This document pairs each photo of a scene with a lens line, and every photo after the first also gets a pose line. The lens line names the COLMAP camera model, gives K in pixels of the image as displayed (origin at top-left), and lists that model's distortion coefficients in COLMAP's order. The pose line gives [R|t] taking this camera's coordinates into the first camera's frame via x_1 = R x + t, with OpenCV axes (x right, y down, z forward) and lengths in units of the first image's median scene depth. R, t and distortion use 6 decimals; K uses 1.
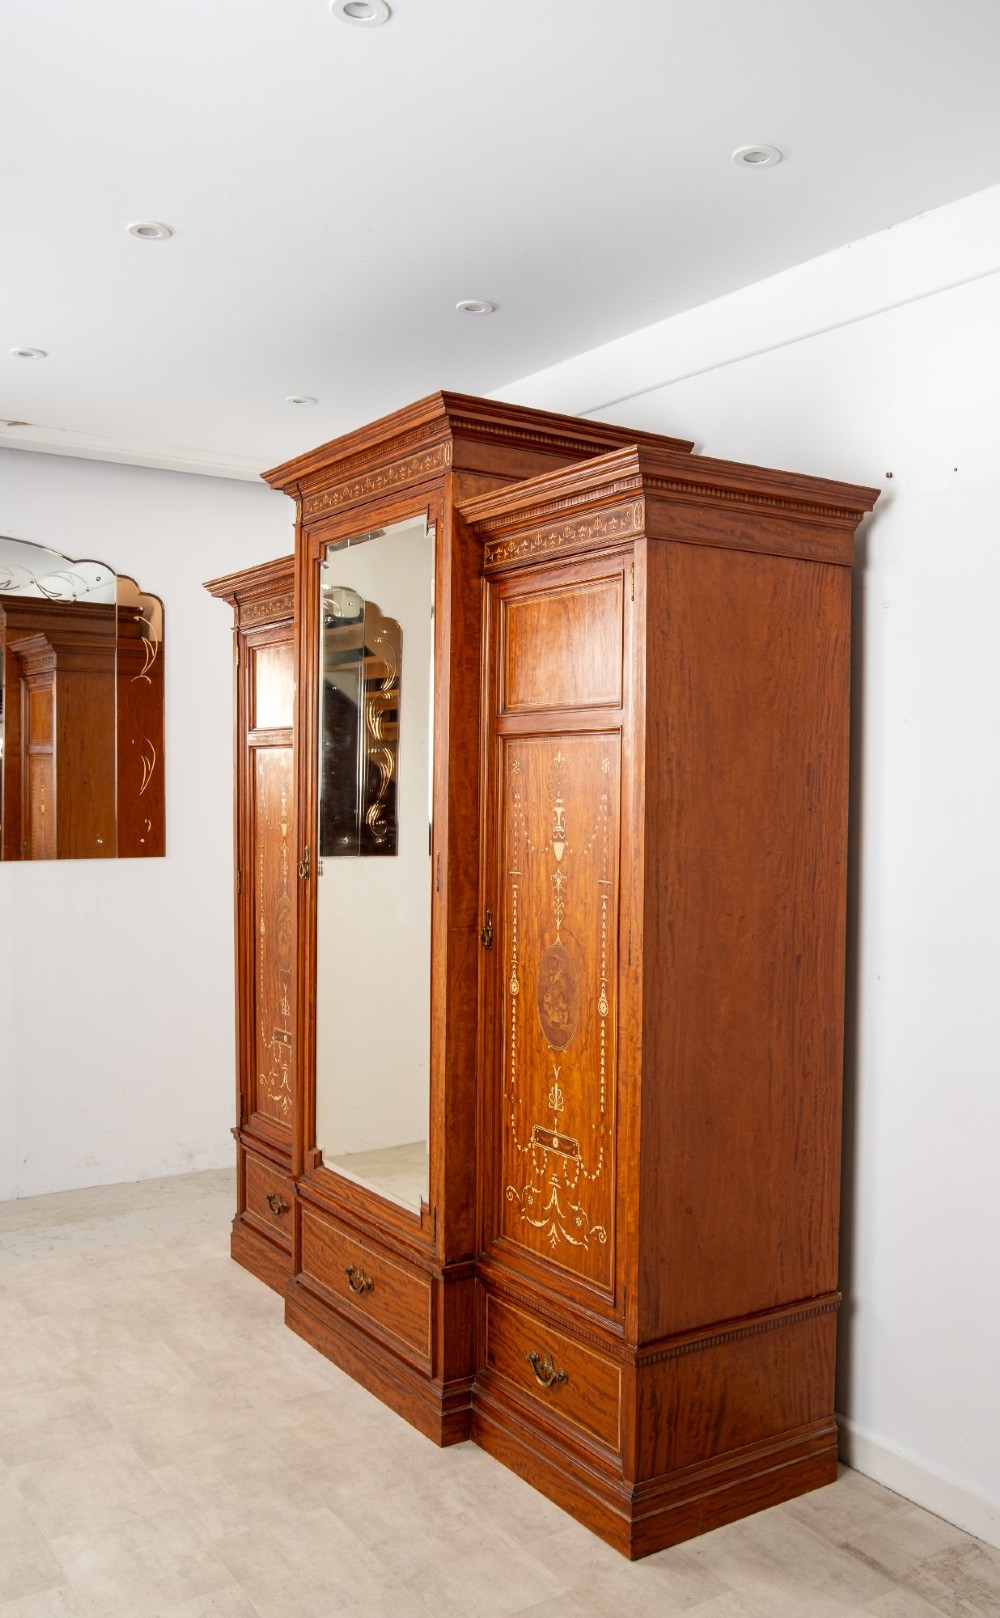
lens RADIAL K [[1447.6, 0, 475.1], [0, 1447.6, 829.6], [0, 0, 1]] dist [-0.037187, 0.012024]
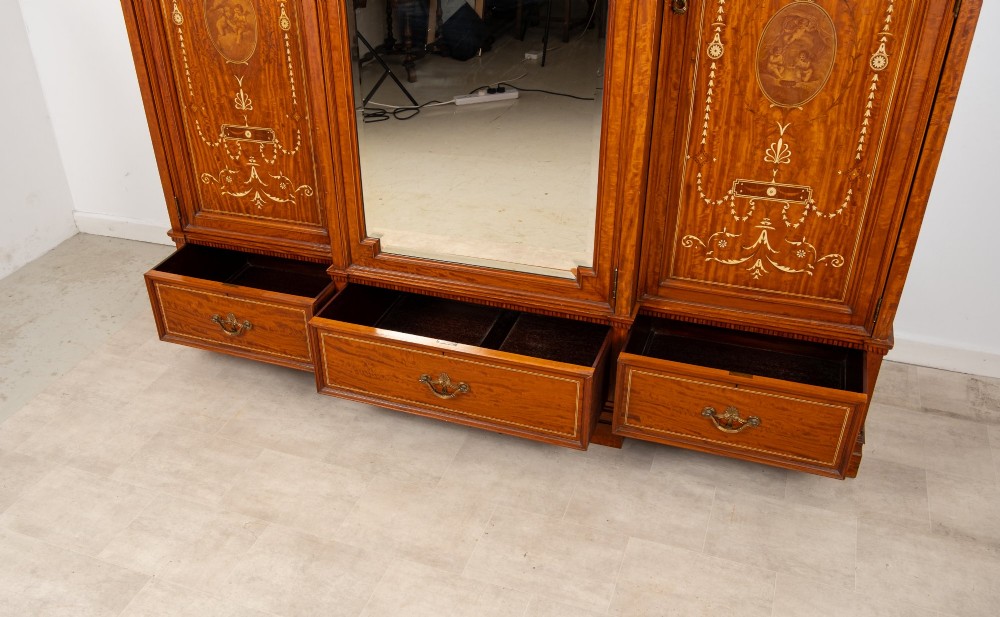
lens RADIAL K [[894.7, 0, 437.8], [0, 894.7, 363.7], [0, 0, 1]] dist [-0.037187, 0.012024]
pose [[0.796668, -0.360771, 0.484937, -0.517877], [0.059514, 0.845246, 0.531052, -0.046709], [-0.601479, -0.394212, 0.694852, 0.626398]]
